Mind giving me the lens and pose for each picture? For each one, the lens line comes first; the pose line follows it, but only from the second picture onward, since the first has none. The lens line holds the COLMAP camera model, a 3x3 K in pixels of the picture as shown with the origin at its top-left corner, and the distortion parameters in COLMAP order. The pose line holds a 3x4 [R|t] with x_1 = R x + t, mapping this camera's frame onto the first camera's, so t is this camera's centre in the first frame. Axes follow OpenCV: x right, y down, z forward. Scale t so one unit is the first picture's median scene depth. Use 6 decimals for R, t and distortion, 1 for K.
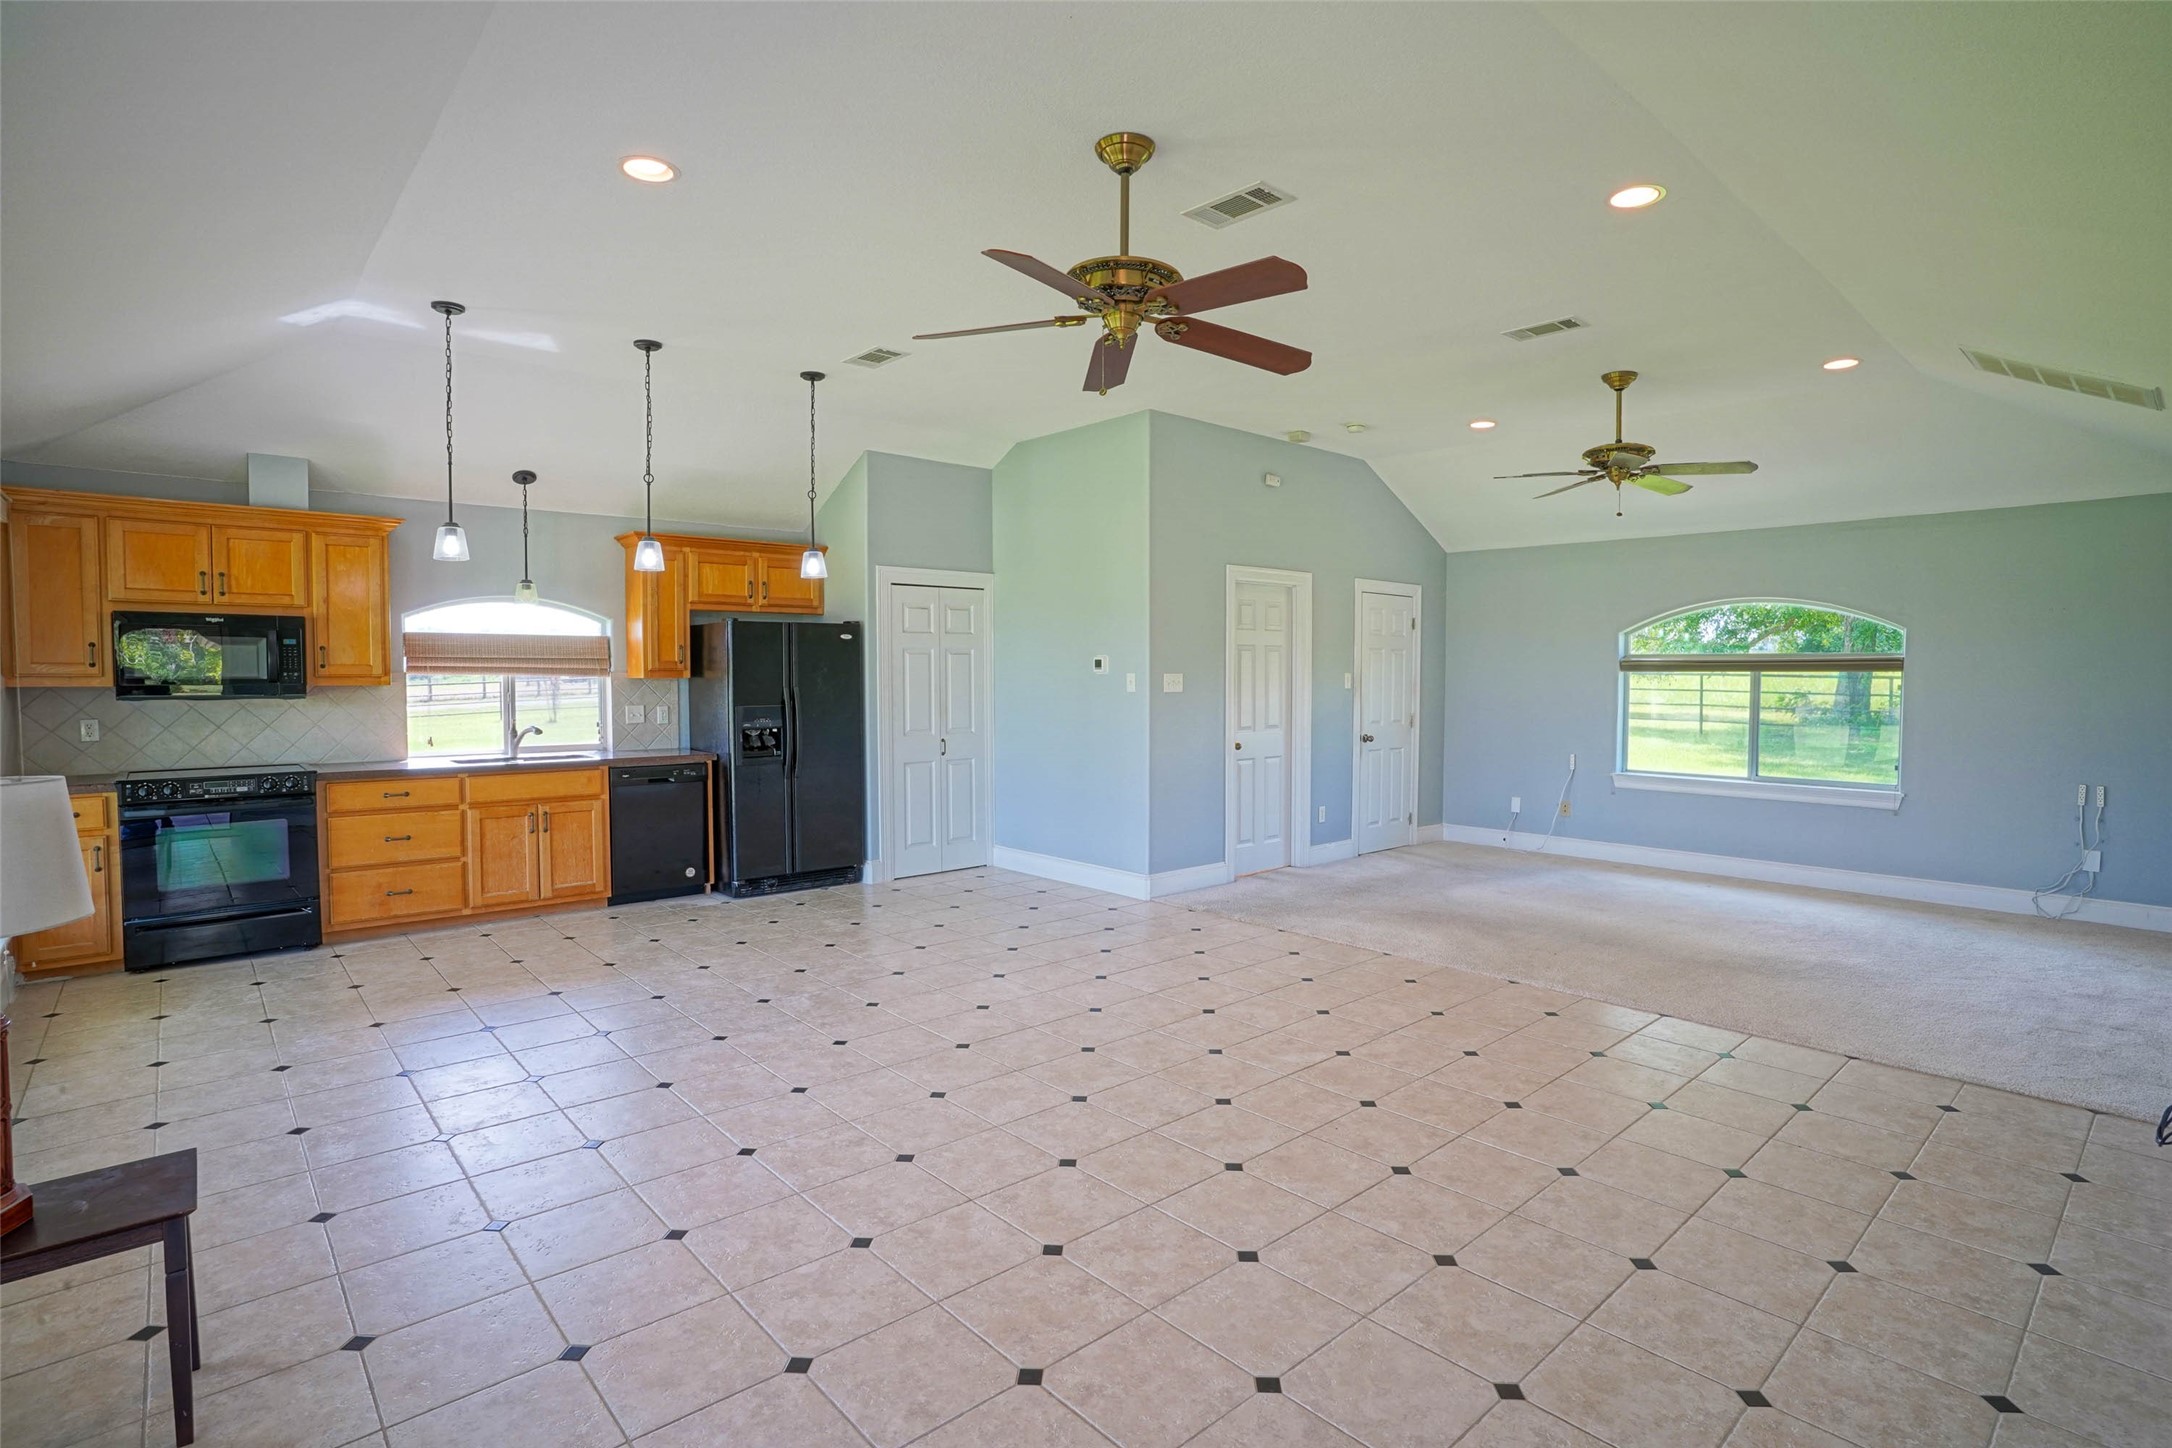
lens RADIAL K [[1064.5, 0, 1088.5], [0, 1064.5, 716.4], [0, 0, 1]] dist [-0.070446, 0.022751]
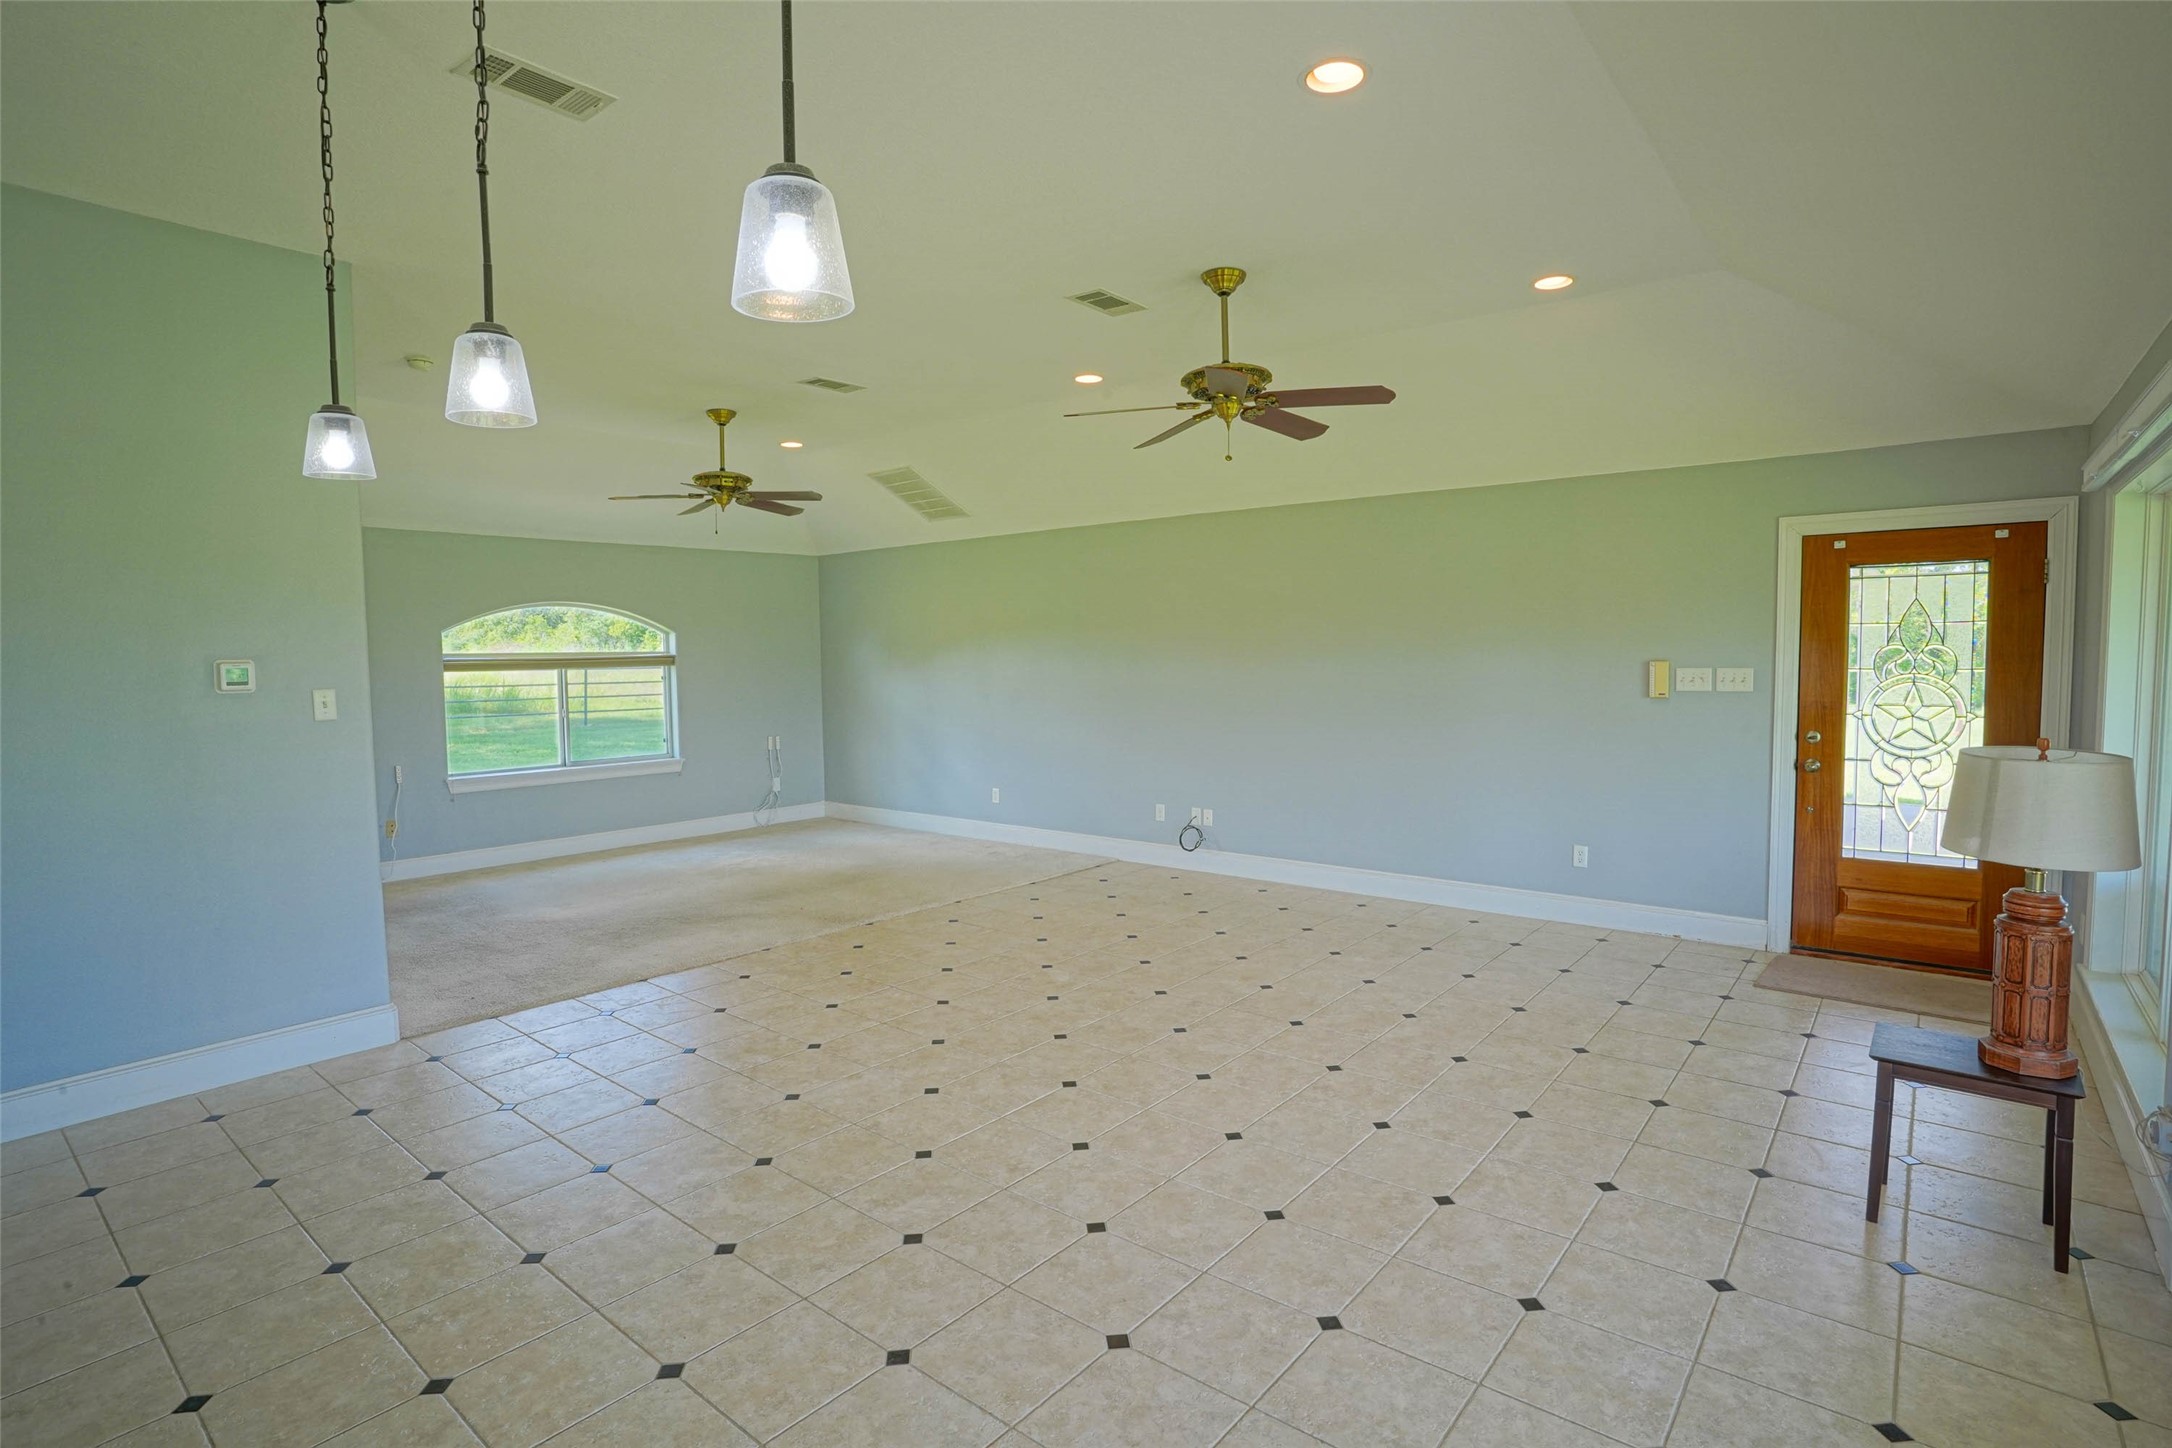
lens RADIAL K [[1064.5, 0, 1095.6], [0, 1064.5, 722.8], [0, 0, 1]] dist [-0.070446, 0.022751]
pose [[-0.158706, -0.063300, 0.985295, -0.707465], [0.051613, 0.996046, 0.072304, -0.047788], [-0.985976, 0.062329, -0.154812, 0.769148]]
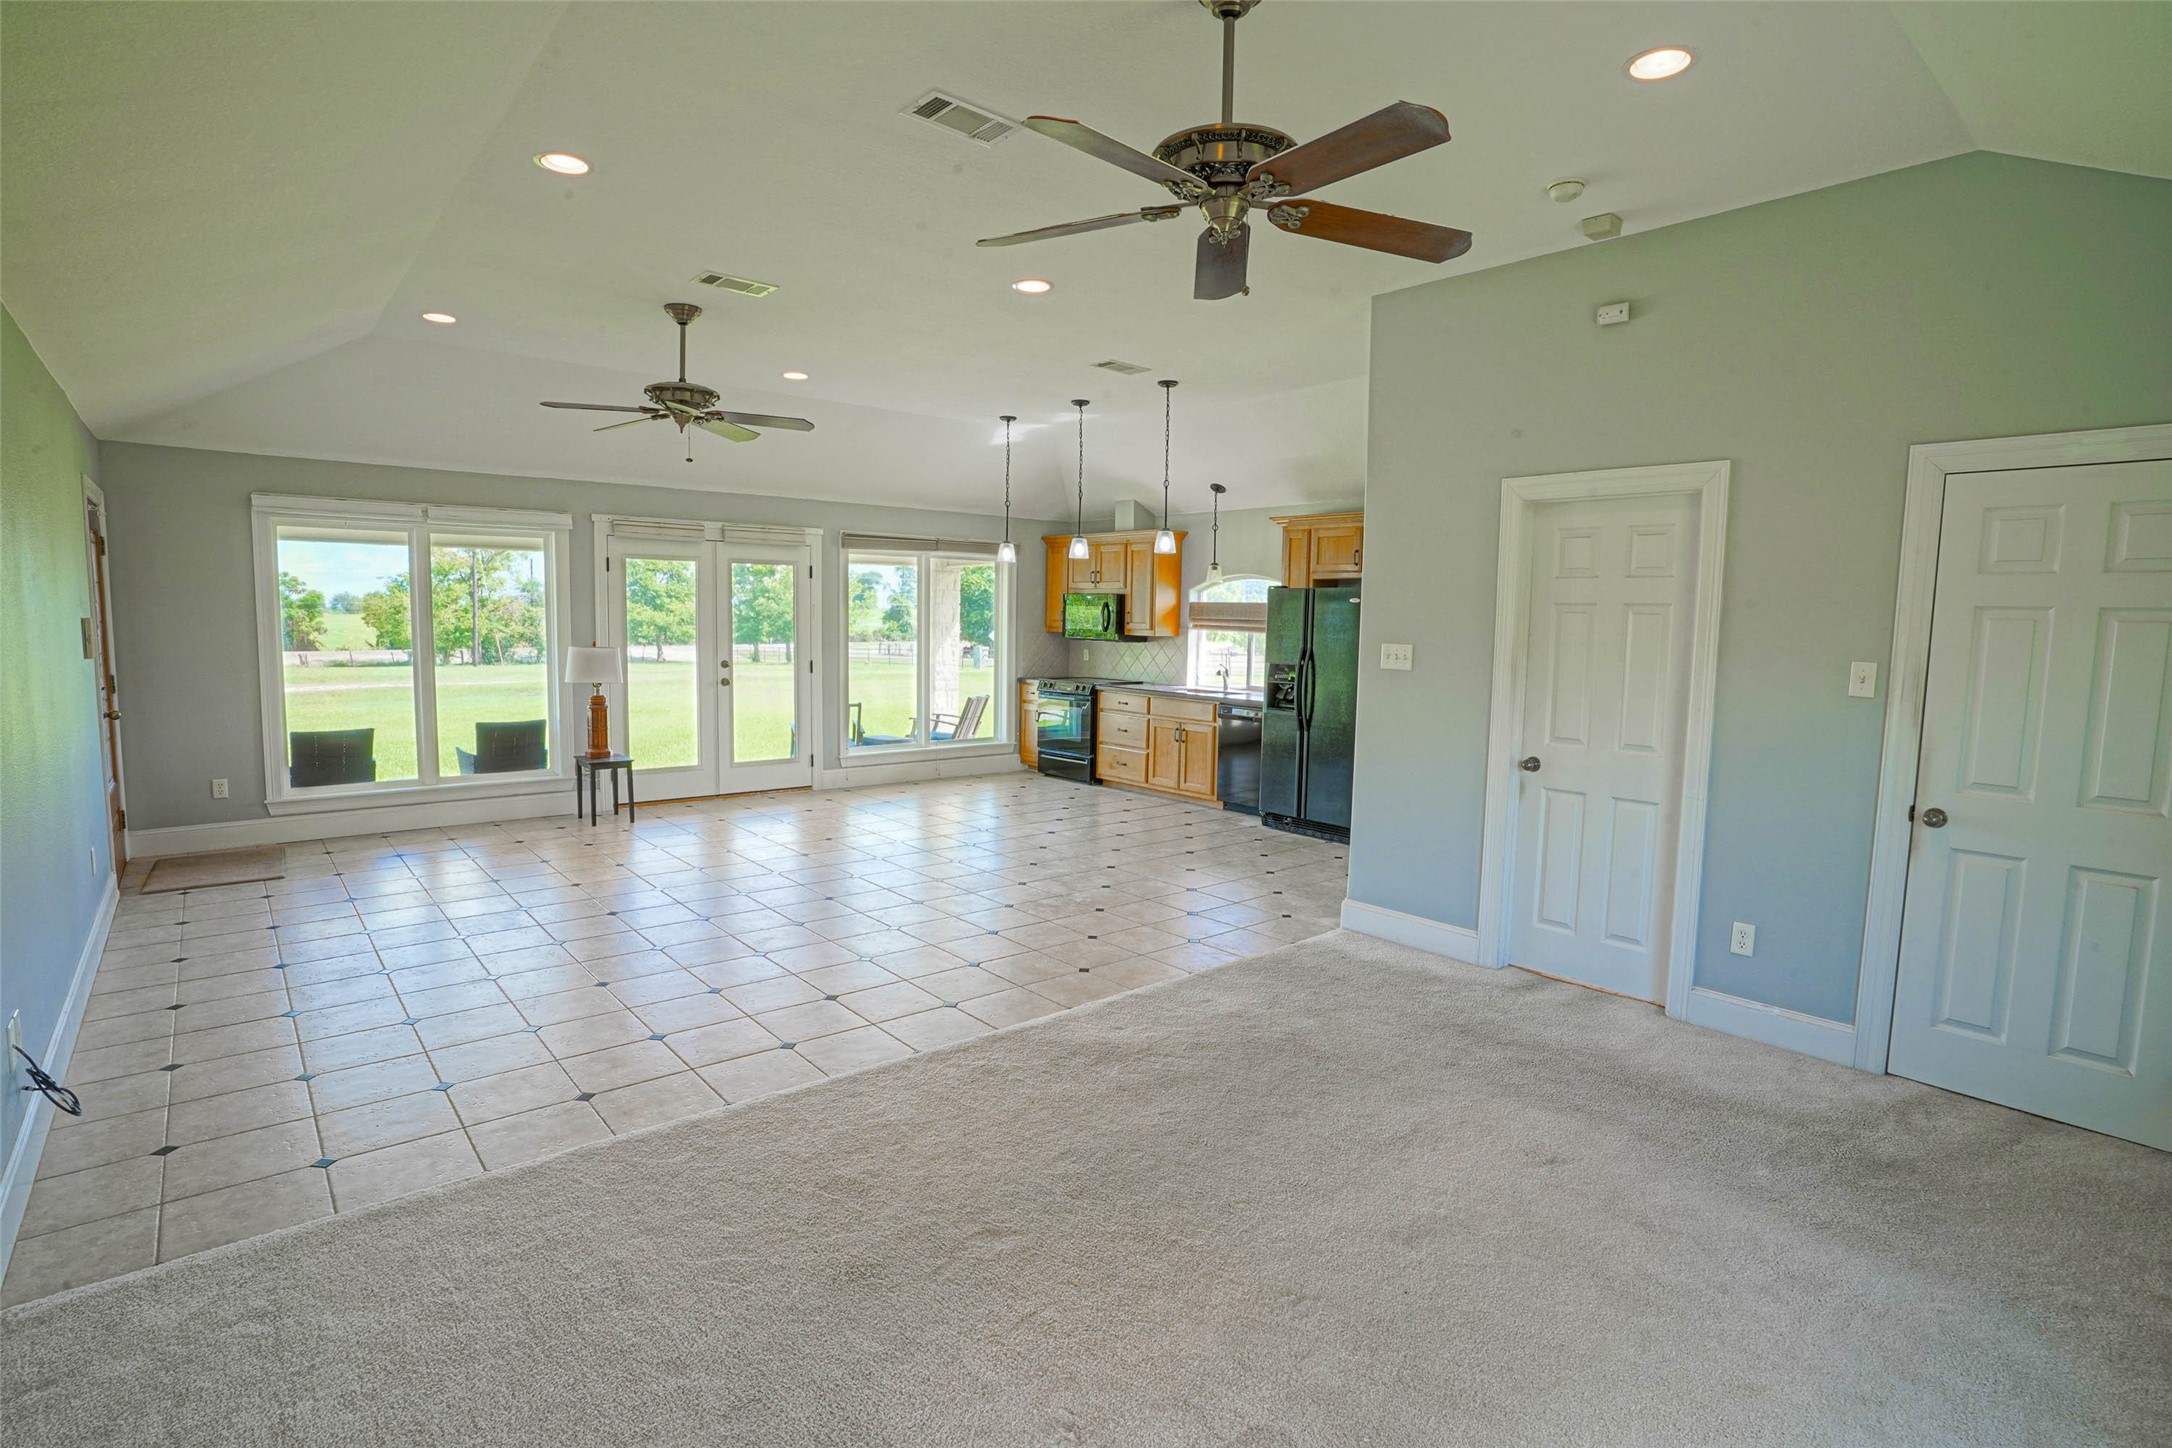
lens RADIAL K [[1064.5, 0, 1103.8], [0, 1064.5, 730.9], [0, 0, 1]] dist [-0.070446, 0.022751]
pose [[-0.013316, 0.104983, -0.994385, 0.954667], [-0.060223, 0.992583, 0.105600, -0.053511], [0.998096, 0.061291, -0.006895, 0.944204]]
